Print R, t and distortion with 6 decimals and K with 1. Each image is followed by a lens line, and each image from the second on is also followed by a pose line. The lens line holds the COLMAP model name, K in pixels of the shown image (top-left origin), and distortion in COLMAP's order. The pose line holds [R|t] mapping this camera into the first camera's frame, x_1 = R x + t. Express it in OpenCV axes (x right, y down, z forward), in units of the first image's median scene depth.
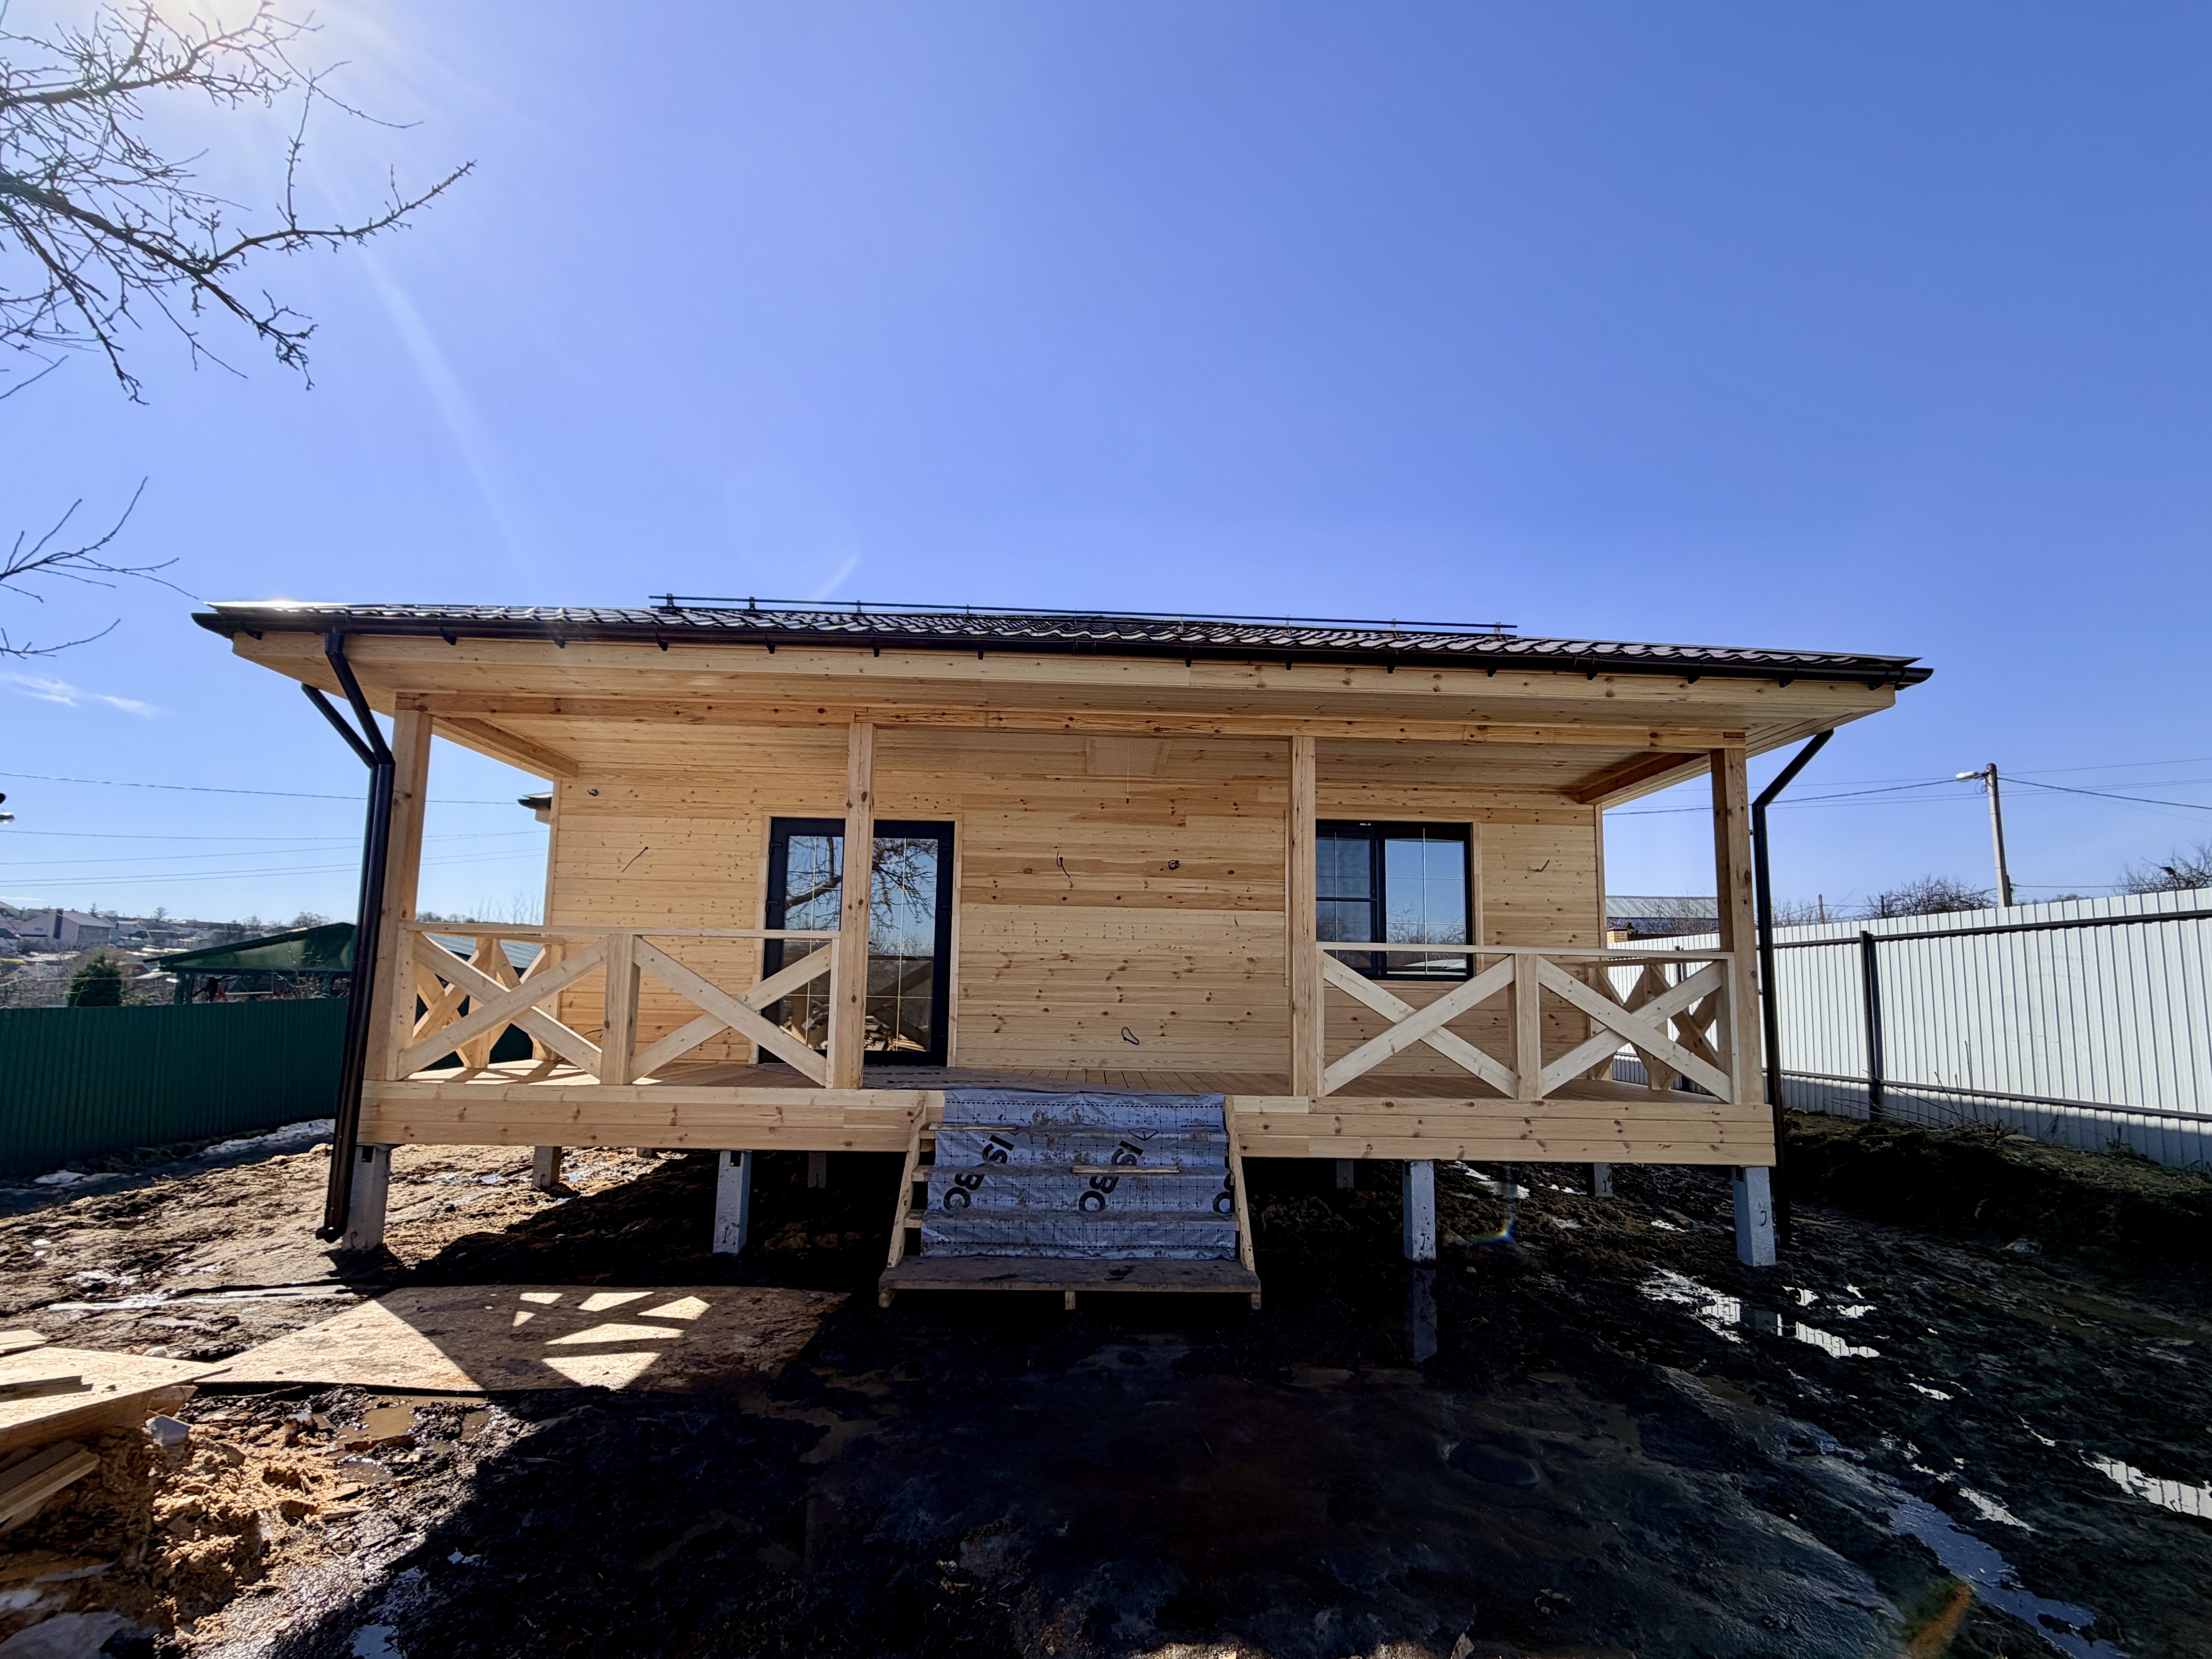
lens RADIAL K [[961.2, 0, 1111.7], [0, 961.2, 898.9], [0, 0, 1]] dist [0.000613, 0.000117]
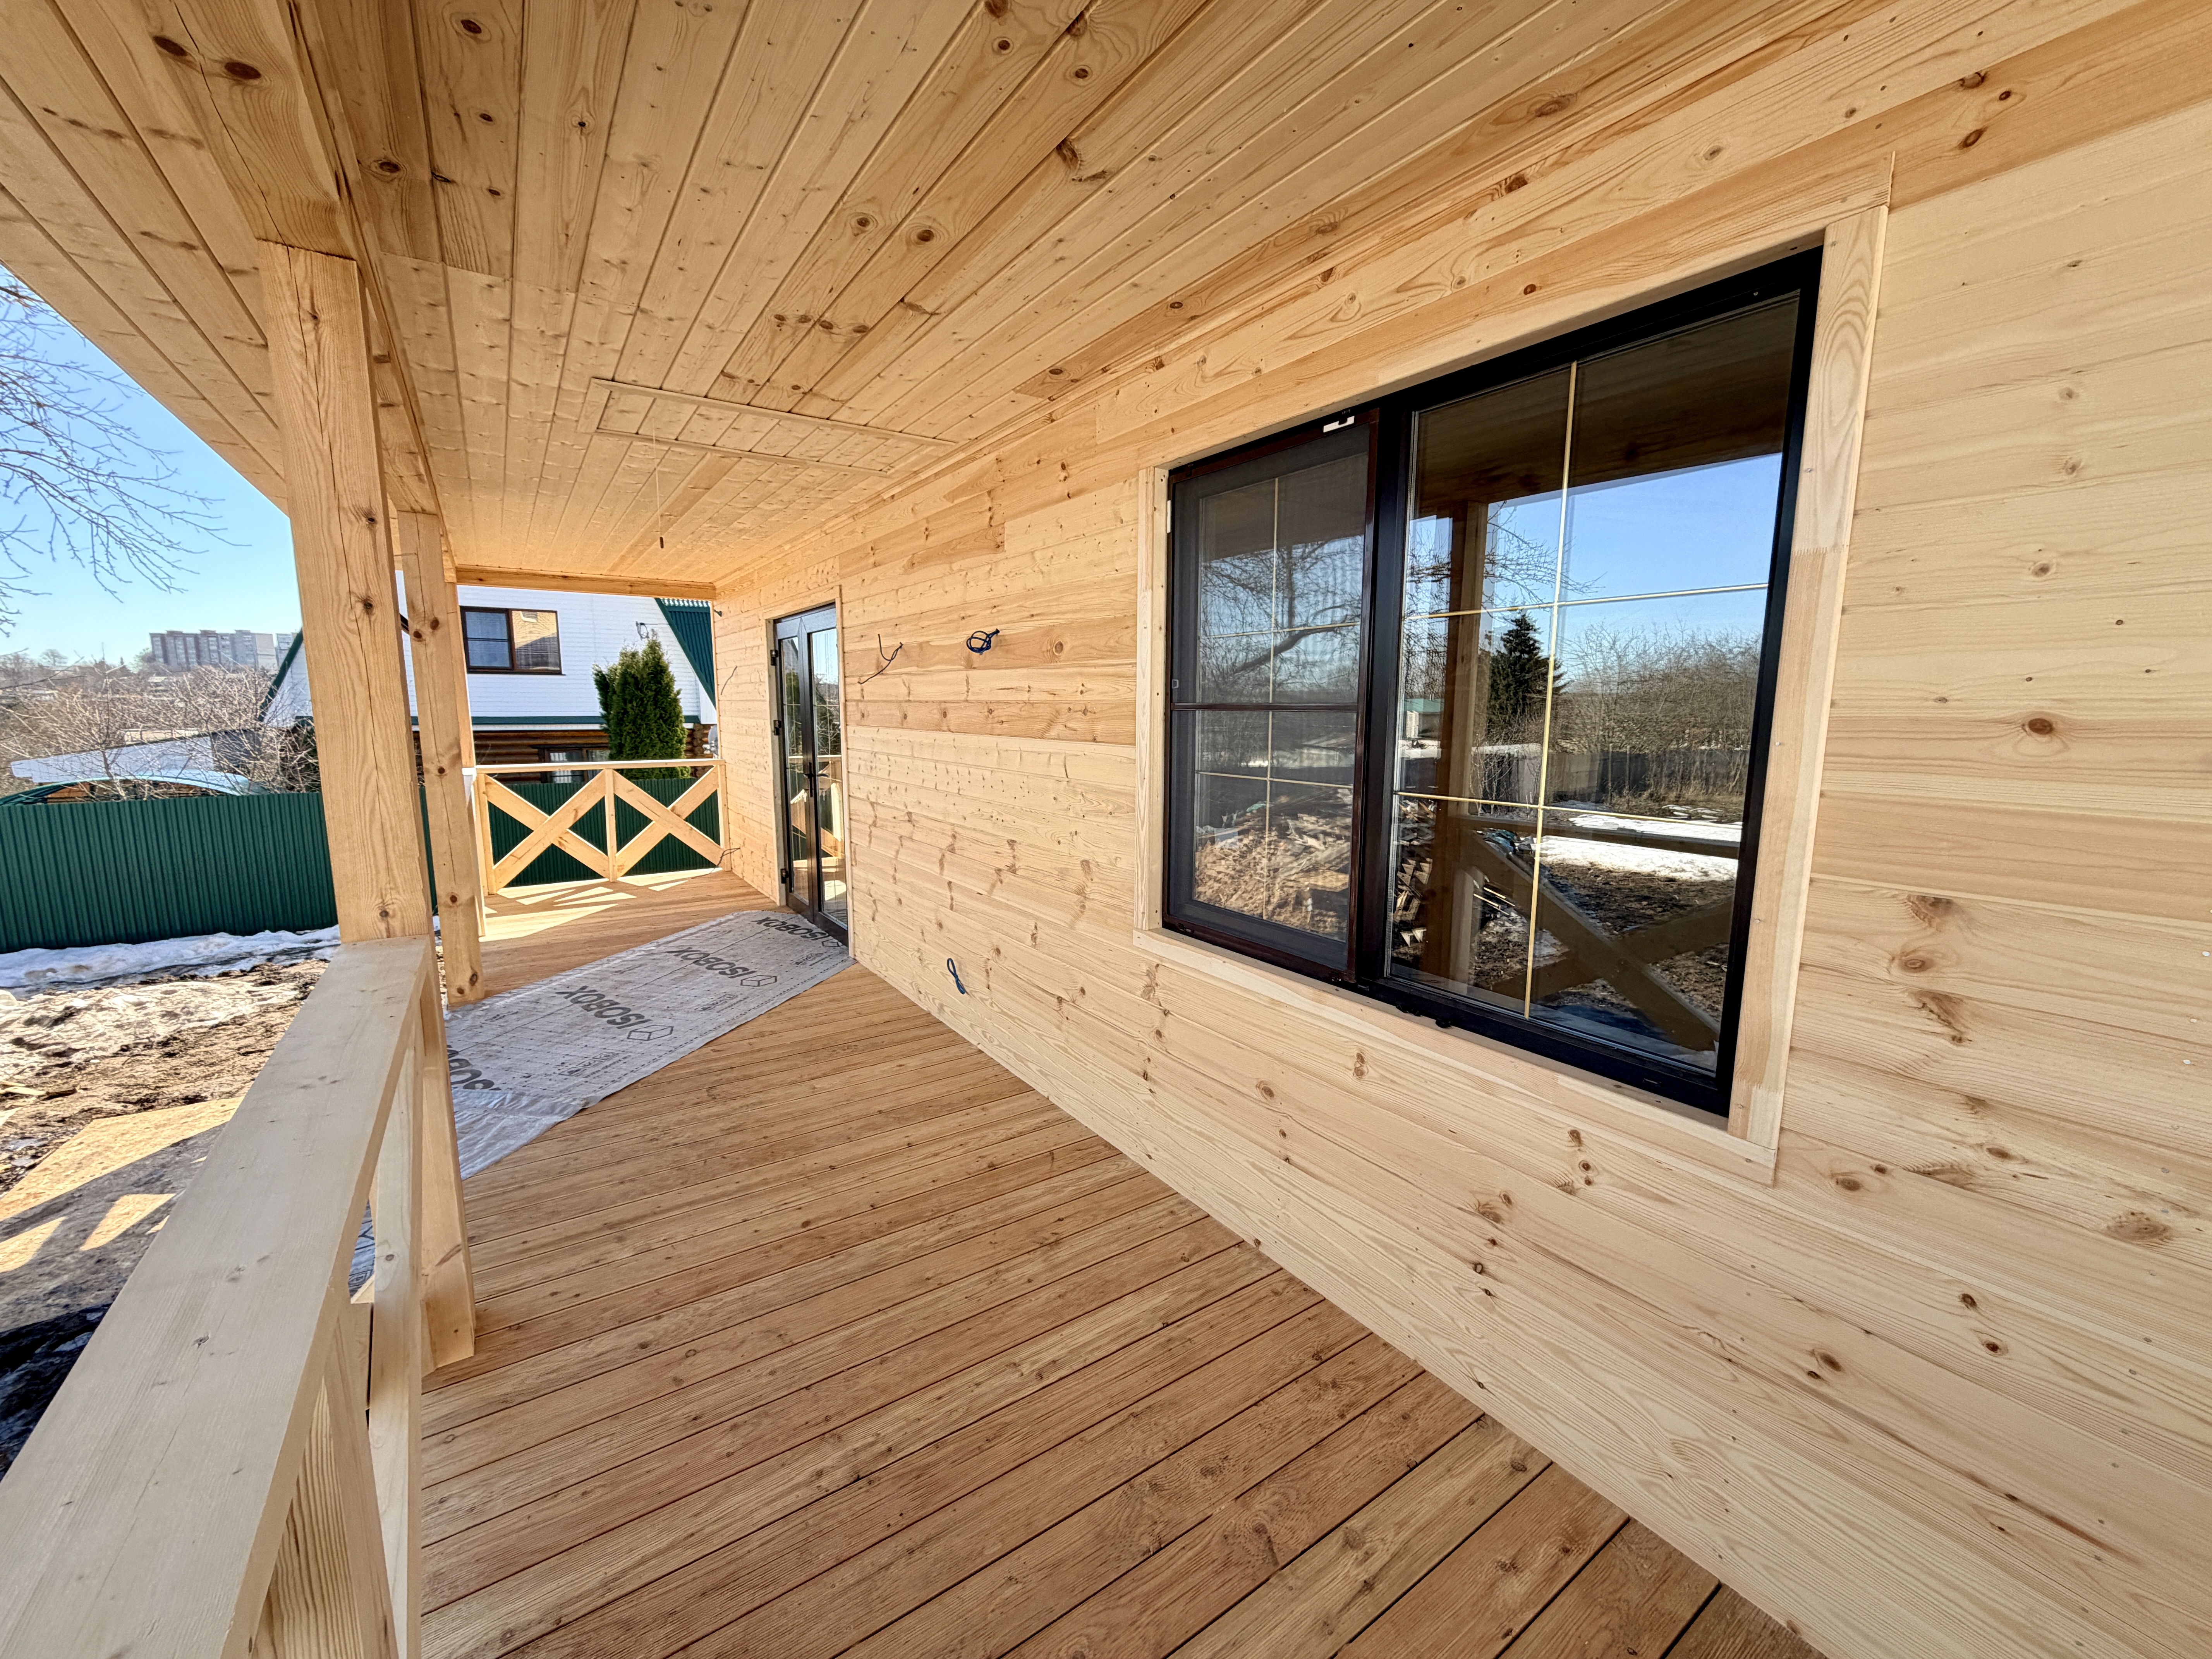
lens RADIAL K [[881.9, 0, 1096.9], [0, 881.9, 828.1], [0, 0, 1]] dist [0.000470, 0.000017]
pose [[0.532073, 0.100926, -0.840662, 0.462924], [0.092808, 0.979936, 0.176387, -0.017270], [0.841597, -0.171871, 0.512030, 0.824129]]
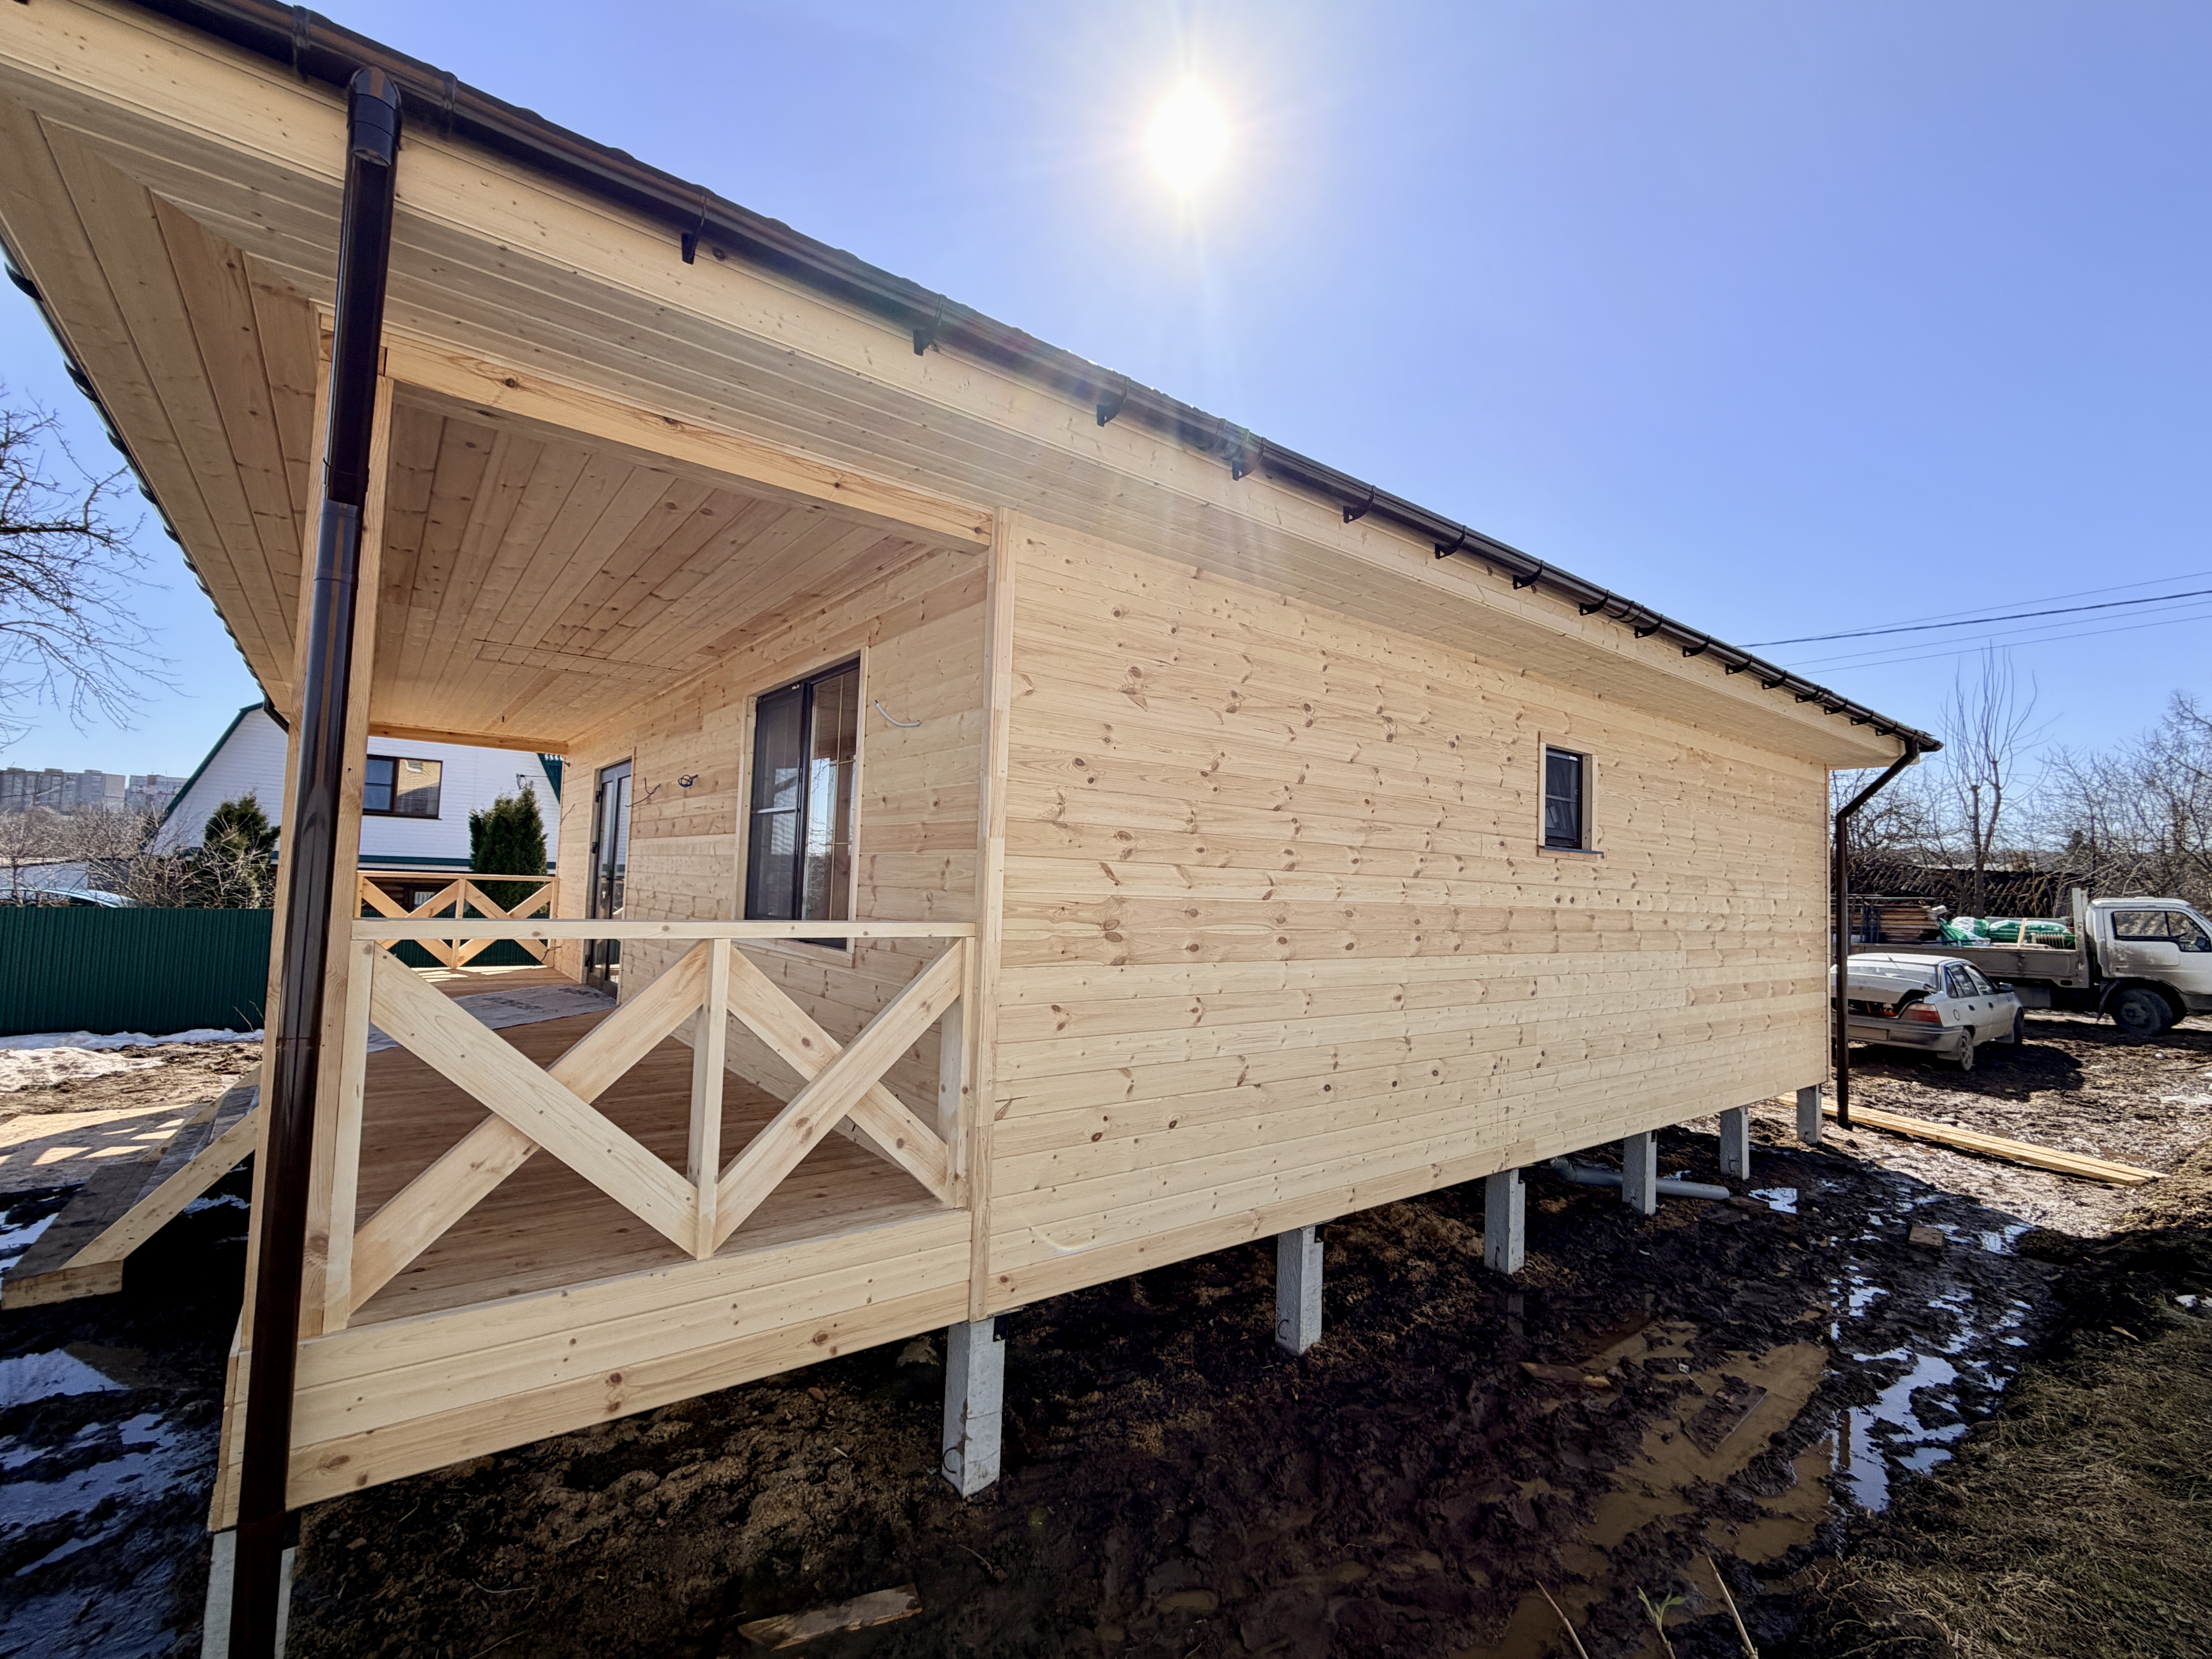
lens RADIAL K [[946.1, 0, 1056.4], [0, 946.1, 829.9], [0, 0, 1]] dist [0.001377, -0.000682]
pose [[0.565542, -0.044029, -0.823544, 0.888948], [0.055981, 0.998320, -0.014930, 0.034051], [0.822817, -0.037659, 0.567057, 0.815273]]
